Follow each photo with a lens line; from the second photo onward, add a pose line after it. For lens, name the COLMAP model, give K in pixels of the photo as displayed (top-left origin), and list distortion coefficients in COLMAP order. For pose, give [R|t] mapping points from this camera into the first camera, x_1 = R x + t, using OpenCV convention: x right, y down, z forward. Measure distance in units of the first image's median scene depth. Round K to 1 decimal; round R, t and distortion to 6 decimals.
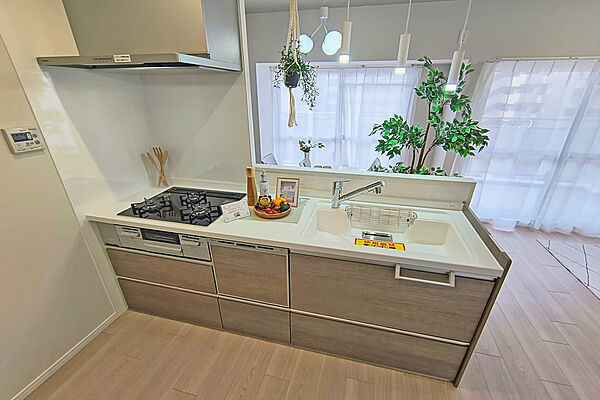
lens RADIAL K [[263.7, 0, 300.4], [0, 263.7, 220.1], [0, 0, 1]] dist [0.004171, 0.000374]
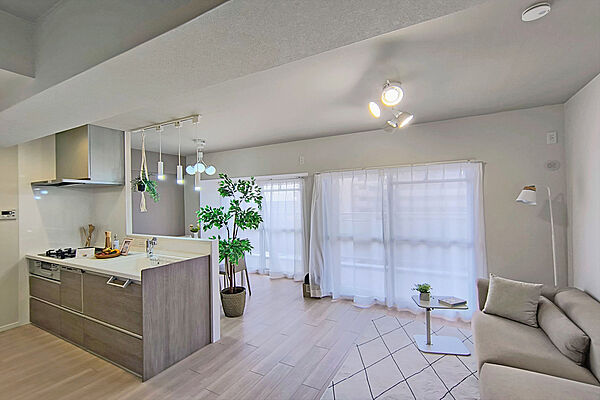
lens RADIAL K [[274.8, 0, 300.0], [0, 274.8, 200.0], [0, 0, 1]] dist [0.001607, 0.000095]
pose [[0.967751, -0.019889, -0.251123, 1.510841], [-0.092944, 0.898353, -0.429330, 0.279754], [0.234136, 0.438825, 0.867533, -0.393261]]
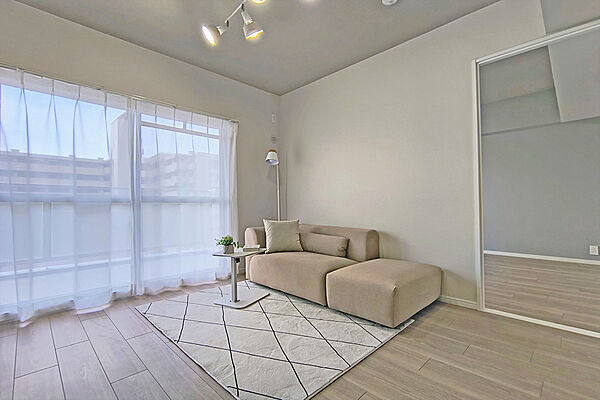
lens RADIAL K [[274.8, 0, 300.0], [0, 274.8, 200.0], [0, 0, 1]] dist [0.001607, 0.000095]
pose [[0.511138, 0.014814, 0.859371, 0.832444], [0.383221, 0.891039, -0.243293, 0.281193], [-0.769337, 0.453685, 0.449767, 0.352147]]
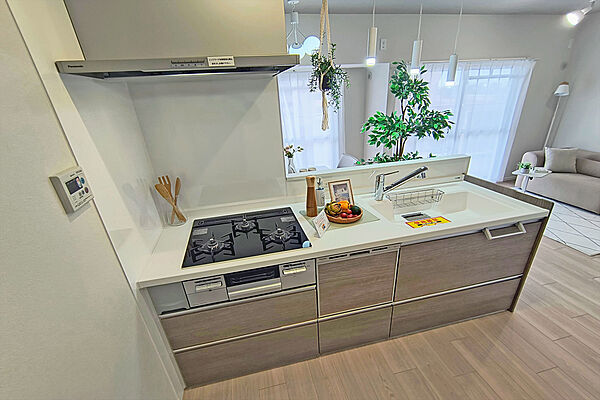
lens RADIAL K [[265.3, 0, 294.9], [0, 265.3, 220.8], [0, 0, 1]] dist [0.000188, 0.000295]
pose [[0.886151, -0.241497, 0.395495, -0.655808], [0.249784, 0.967796, 0.031286, -0.090879], [-0.390314, 0.071064, 0.917935, 0.167531]]
